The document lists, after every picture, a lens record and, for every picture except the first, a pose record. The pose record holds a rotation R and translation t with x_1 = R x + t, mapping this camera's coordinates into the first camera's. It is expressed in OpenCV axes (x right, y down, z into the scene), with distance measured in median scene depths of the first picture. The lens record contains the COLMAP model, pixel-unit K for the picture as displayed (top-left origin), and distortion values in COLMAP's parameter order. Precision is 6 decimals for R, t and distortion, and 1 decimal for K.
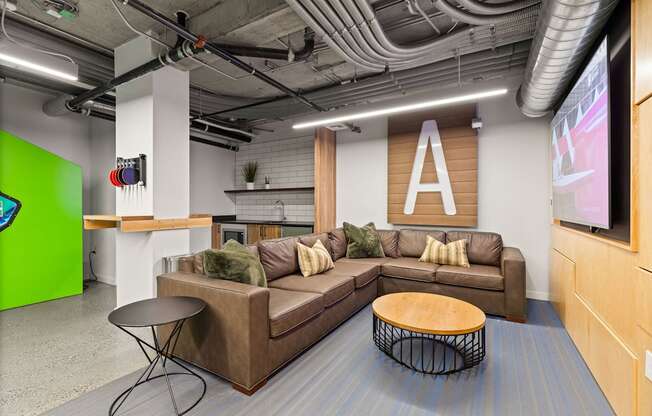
lens RADIAL K [[290.7, 0, 324.7], [0, 290.7, 207.7], [0, 0, 1]] dist [0.004352, -0.001766]
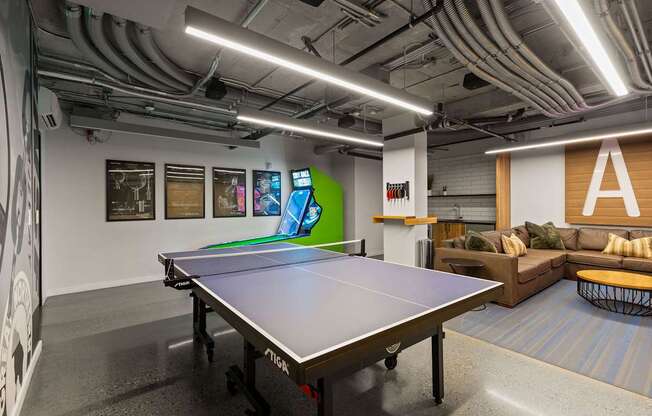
lens RADIAL K [[290.7, 0, 325.5], [0, 290.7, 206.0], [0, 0, 1]] dist [0.004352, -0.001766]
pose [[0.934227, -0.003753, -0.356659, -0.322453], [0.004480, 0.999989, 0.001212, -0.026178], [0.356651, -0.002730, 0.934234, -0.569059]]
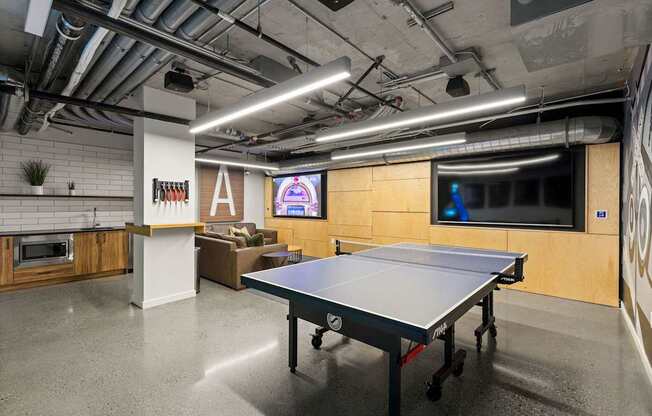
lens RADIAL K [[290.7, 0, 325.7], [0, 290.7, 207.0], [0, 0, 1]] dist [0.004352, -0.001766]
pose [[0.197150, -0.005991, 0.980355, -1.325248], [0.002143, 0.999982, 0.005680, -0.040124], [-0.980371, 0.000981, 0.197160, 0.022698]]
